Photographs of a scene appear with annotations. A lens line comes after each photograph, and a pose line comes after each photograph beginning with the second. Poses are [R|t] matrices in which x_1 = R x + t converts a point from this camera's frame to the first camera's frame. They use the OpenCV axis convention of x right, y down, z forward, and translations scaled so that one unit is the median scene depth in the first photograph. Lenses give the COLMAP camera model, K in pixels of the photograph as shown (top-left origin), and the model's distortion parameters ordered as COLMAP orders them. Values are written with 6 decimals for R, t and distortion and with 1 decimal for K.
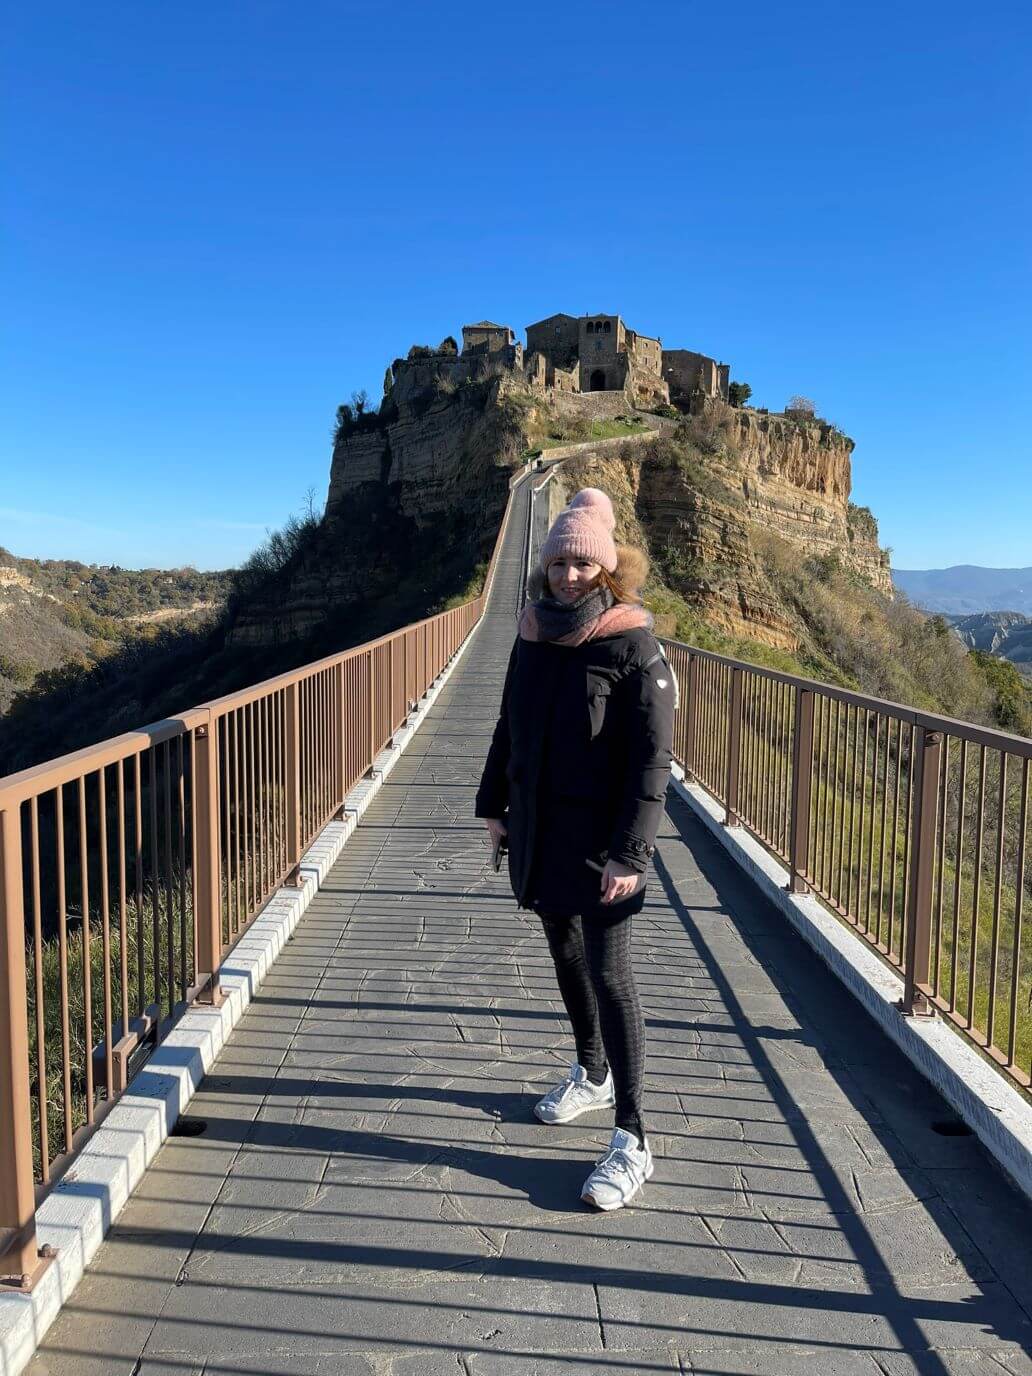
lens RADIAL K [[1008.1, 0, 507.5], [0, 1008.1, 691.8], [0, 0, 1]] dist [0.036298, -0.060142]
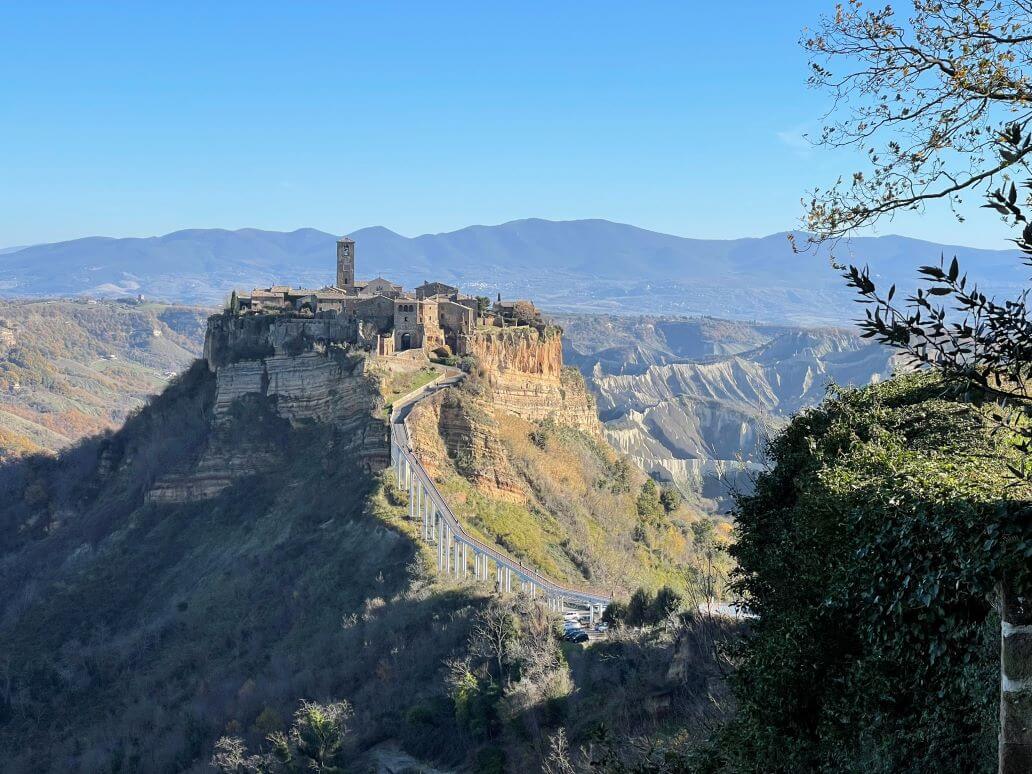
lens RADIAL K [[1665.8, 0, 516.0], [0, 1665.8, 387.0], [0, 0, 1]] dist [0.034427, 0.116833]
pose [[0.963619, -0.015030, 0.266858, -0.451173], [0.027492, 0.998696, -0.043026, -0.104585], [-0.265863, 0.048797, 0.962775, -1.615757]]
